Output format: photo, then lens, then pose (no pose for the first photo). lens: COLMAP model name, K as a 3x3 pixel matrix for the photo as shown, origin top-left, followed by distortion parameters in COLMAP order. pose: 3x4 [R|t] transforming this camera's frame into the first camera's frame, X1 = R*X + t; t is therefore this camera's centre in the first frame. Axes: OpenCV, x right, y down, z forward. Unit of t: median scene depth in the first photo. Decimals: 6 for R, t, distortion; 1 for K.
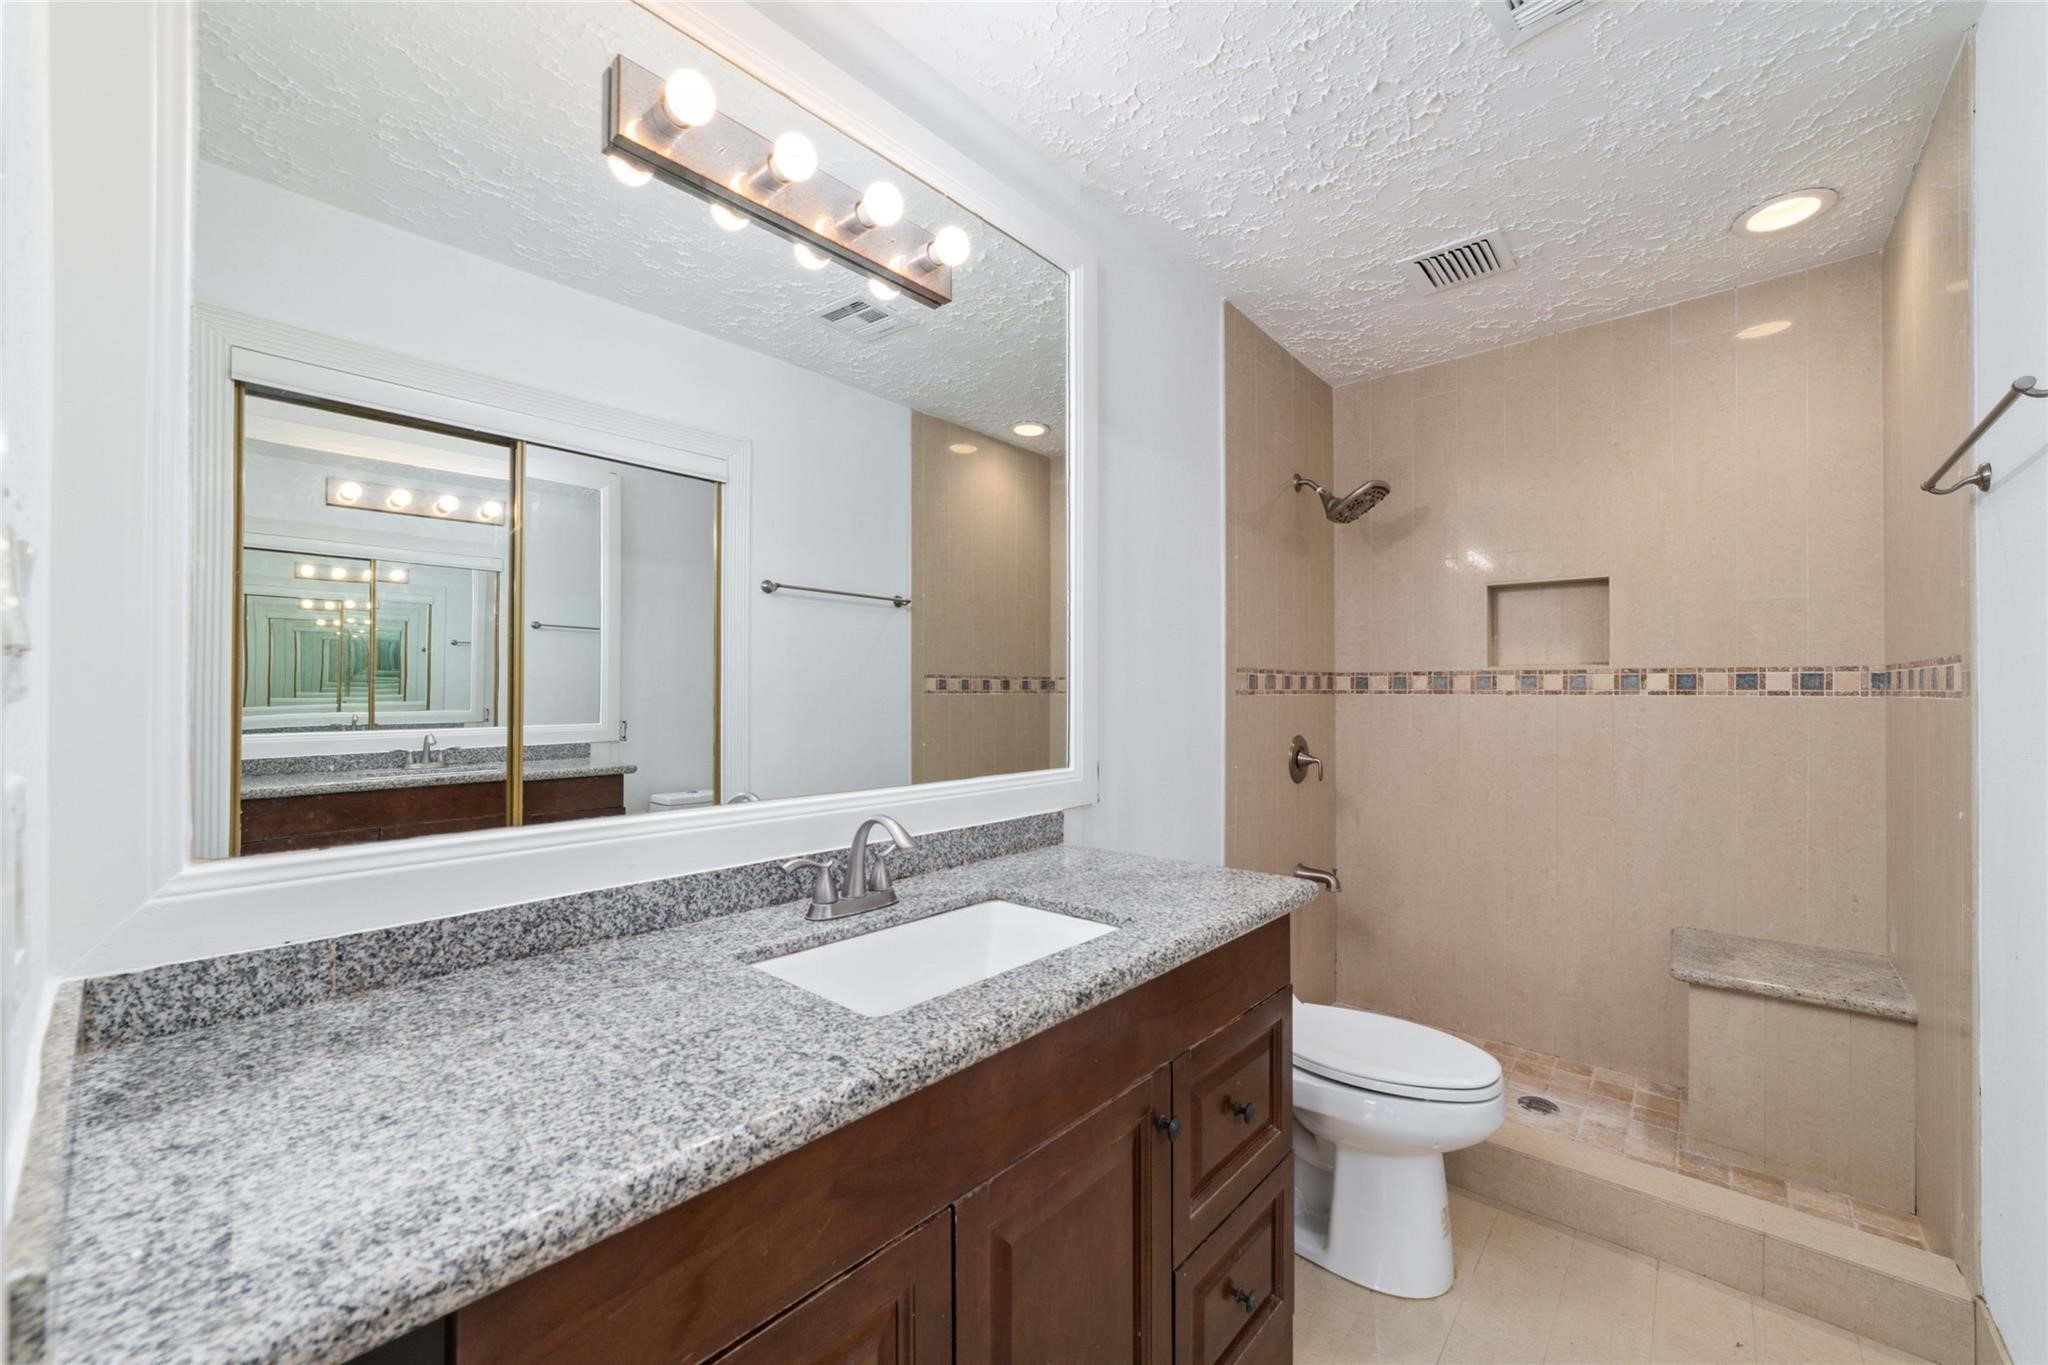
lens RADIAL K [[792.4, 0, 1028.2], [0, 792.4, 687.6], [0, 0, 1]] dist [-0.018519, 0.005934]
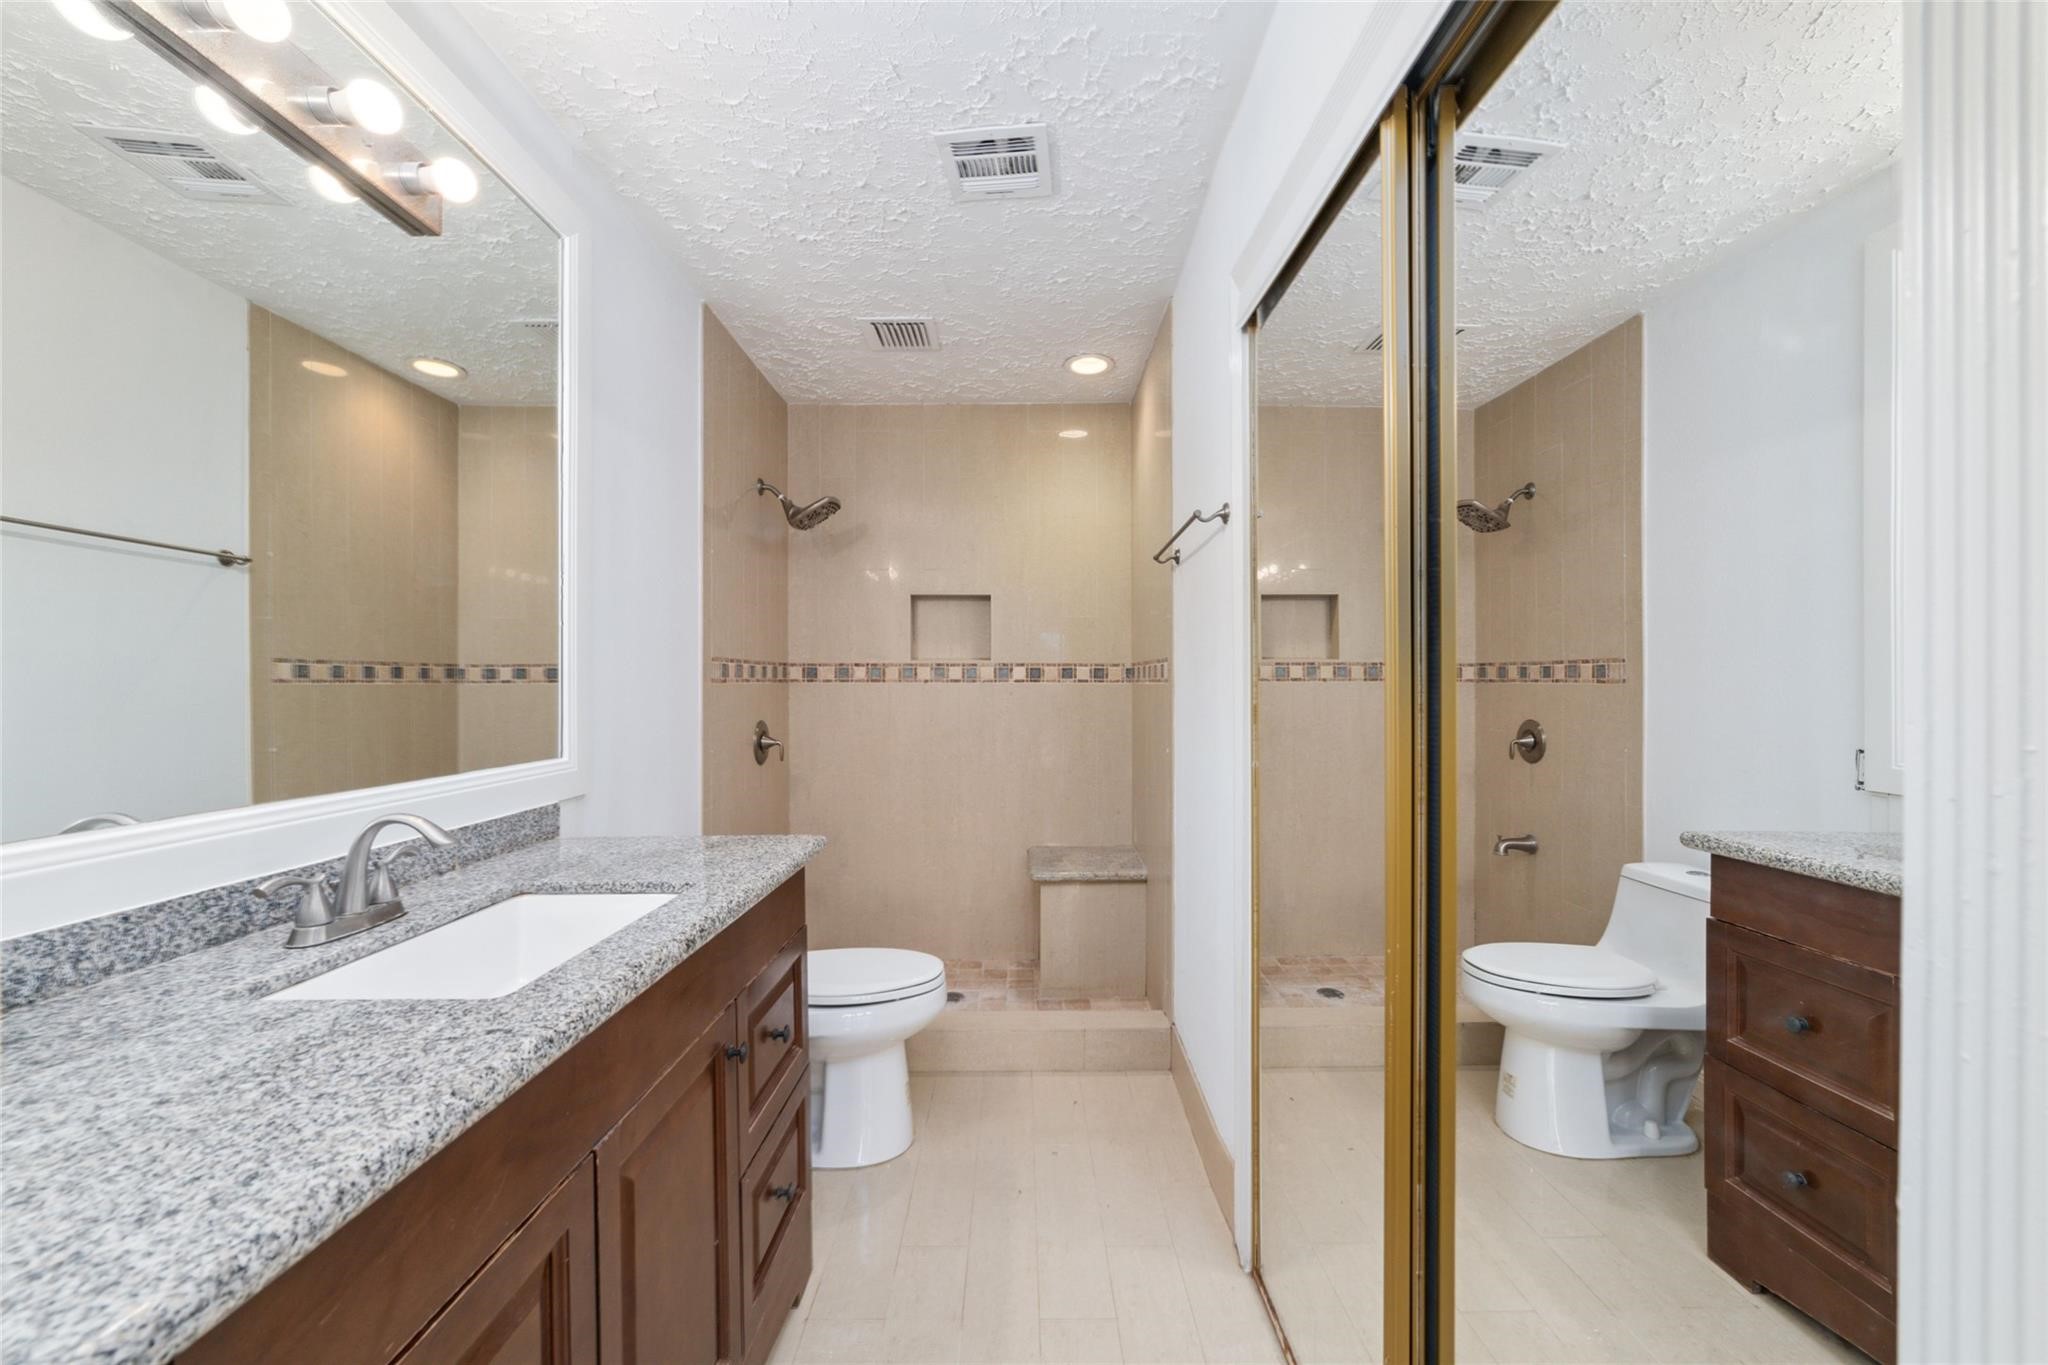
lens RADIAL K [[792.4, 0, 1038.7], [0, 792.4, 683.6], [0, 0, 1]] dist [-0.018519, 0.005934]
pose [[0.740834, -0.002129, 0.671684, -0.153496], [-0.001242, 0.999989, 0.004539, 0.006448], [-0.671687, -0.004197, 0.740824, -0.083271]]
